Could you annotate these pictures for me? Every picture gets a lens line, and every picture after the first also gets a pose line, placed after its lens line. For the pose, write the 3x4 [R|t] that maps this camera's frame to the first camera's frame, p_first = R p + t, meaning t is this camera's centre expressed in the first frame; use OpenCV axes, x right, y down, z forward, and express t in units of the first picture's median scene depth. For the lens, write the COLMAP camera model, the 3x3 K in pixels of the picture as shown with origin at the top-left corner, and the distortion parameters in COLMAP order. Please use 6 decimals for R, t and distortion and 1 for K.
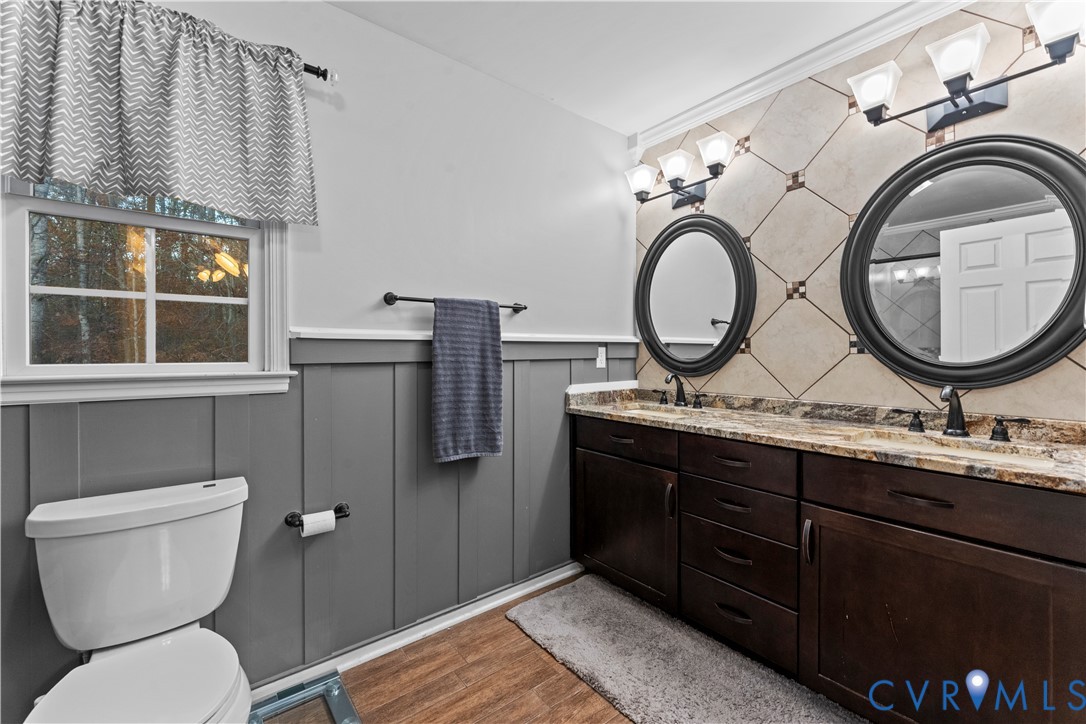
lens RADIAL K [[459.1, 0, 547.8], [0, 459.1, 356.1], [0, 0, 1]] dist [-0.002314, -0.000501]
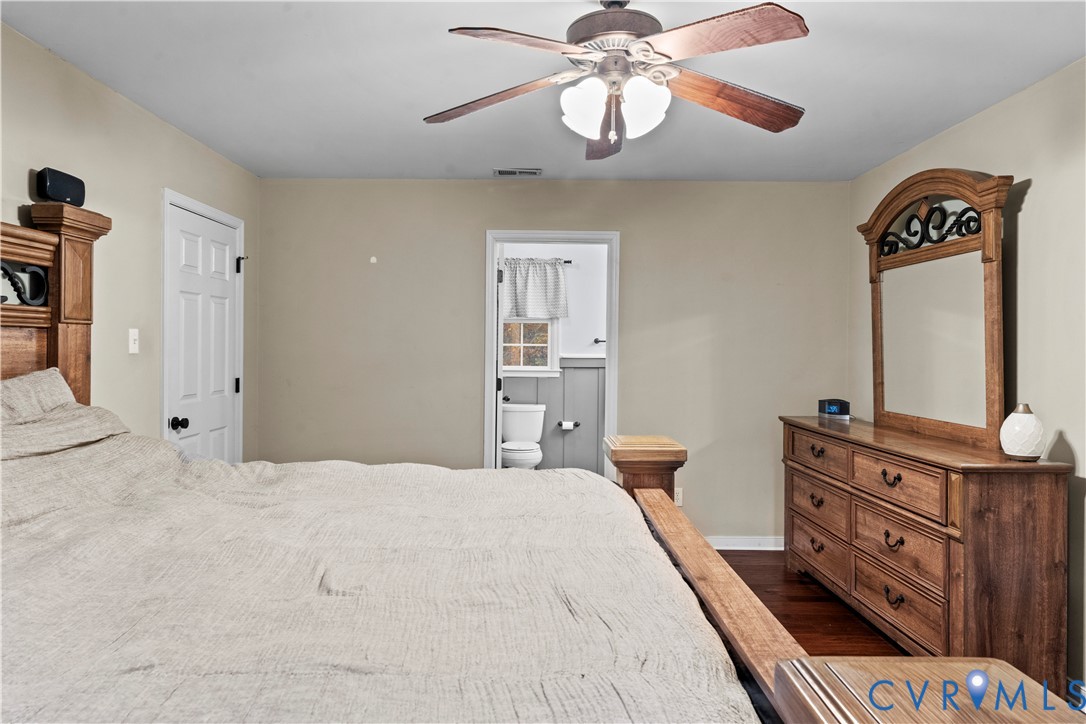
lens RADIAL K [[651.8, 0, 542.6], [0, 651.8, 355.8], [0, 0, 1]] dist [0.001503, 0.000264]
pose [[0.788085, 0.013530, -0.615417, 1.852725], [-0.010065, 0.999908, 0.009094, -0.089199], [0.615484, -0.000972, 0.788149, -2.258155]]
